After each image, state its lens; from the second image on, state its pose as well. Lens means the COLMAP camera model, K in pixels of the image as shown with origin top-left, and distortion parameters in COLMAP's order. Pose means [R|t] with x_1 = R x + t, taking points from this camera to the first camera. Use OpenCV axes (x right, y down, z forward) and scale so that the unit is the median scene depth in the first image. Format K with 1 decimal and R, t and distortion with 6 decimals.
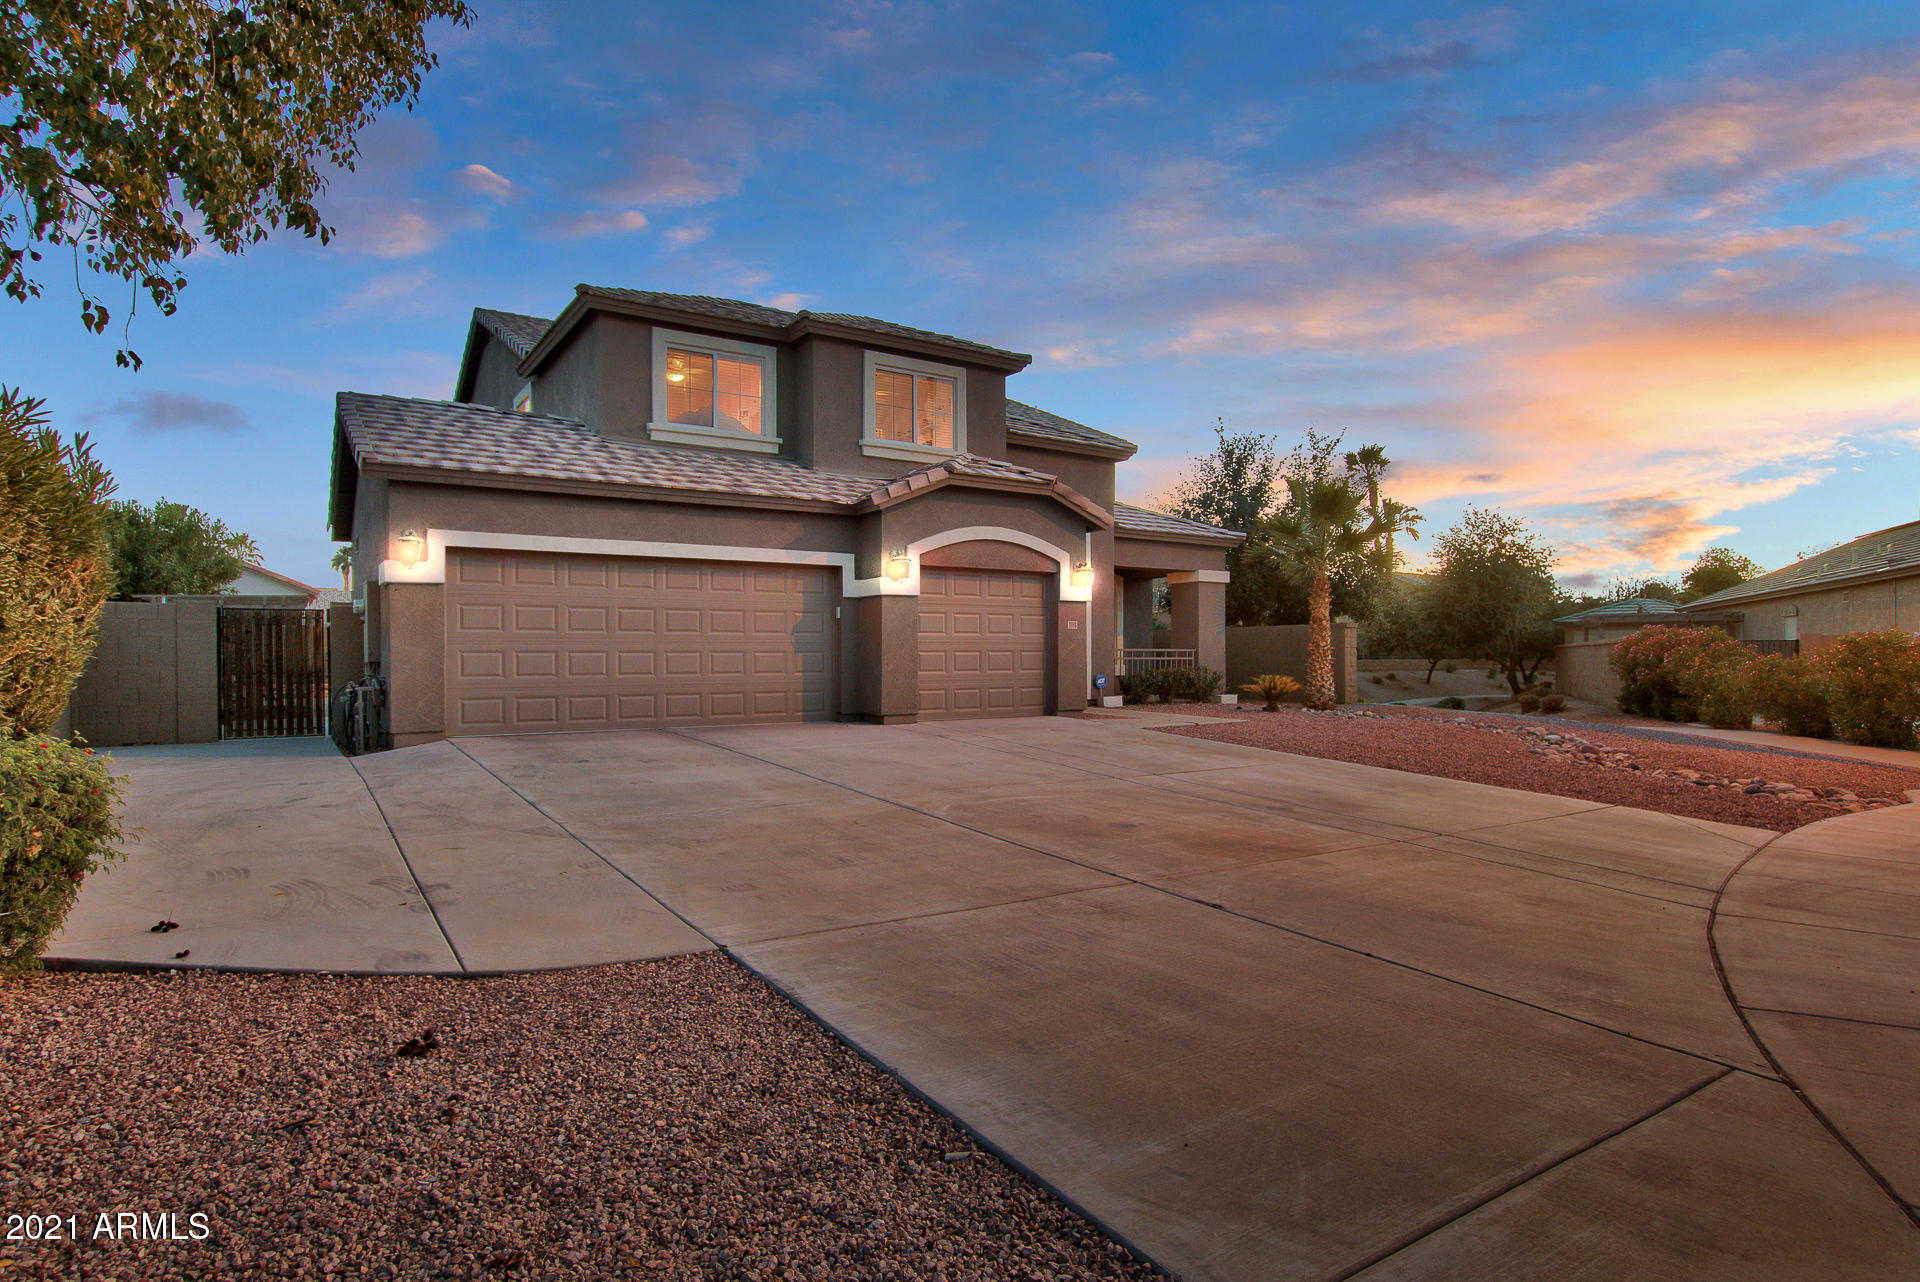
lens RADIAL K [[1028.7, 0, 961.0], [0, 1028.7, 657.9], [0, 0, 1]] dist [-0.014226, -0.002032]
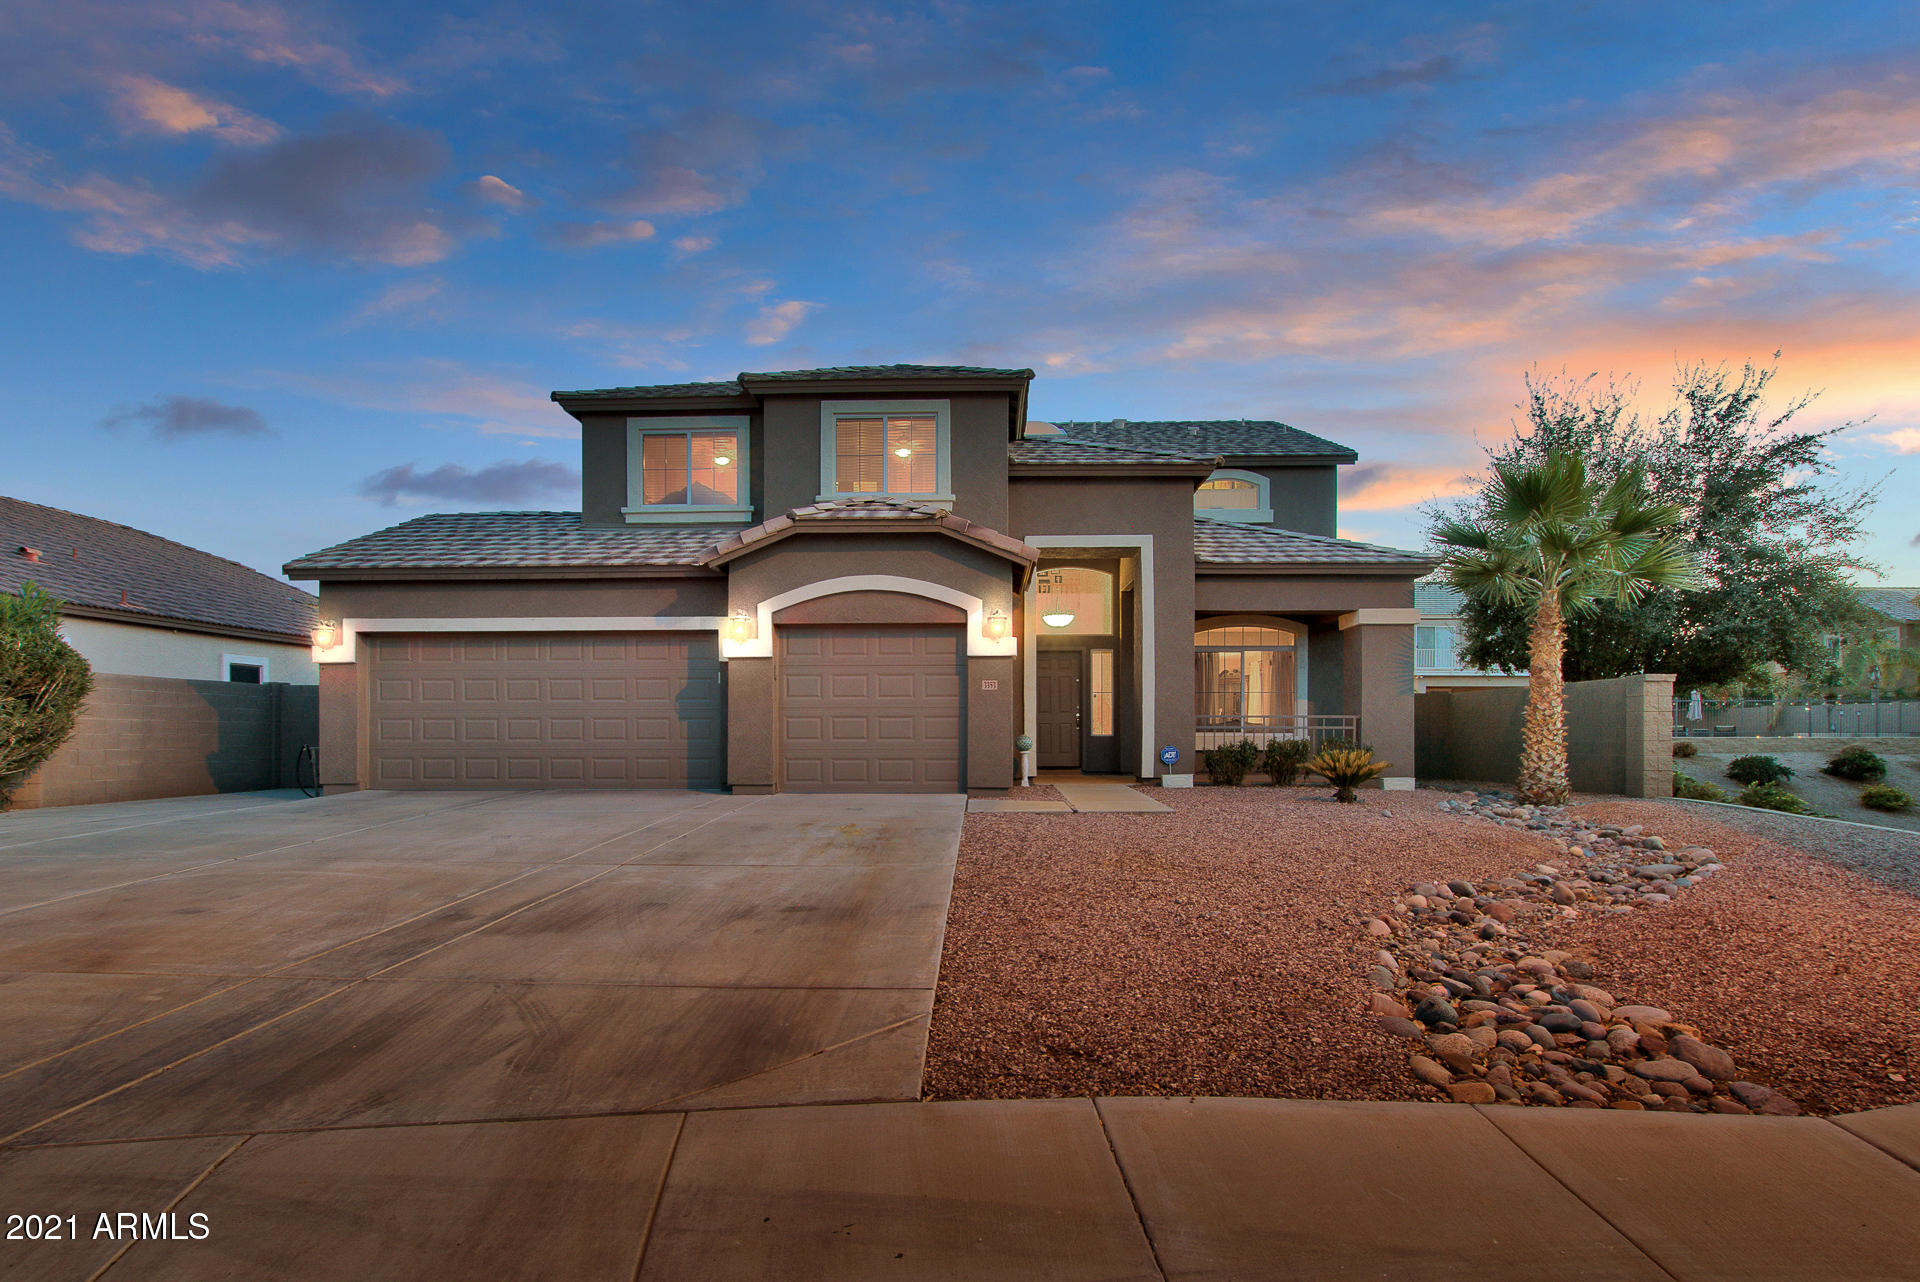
lens RADIAL K [[953.4, 0, 956.8], [0, 953.4, 746.8], [0, 0, 1]] dist [-0.011858, 0.004030]
pose [[0.810702, 0.013004, -0.585315, 0.400836], [-0.003221, 0.999837, 0.017752, 0.002722], [0.585451, -0.012506, 0.810611, 0.272246]]
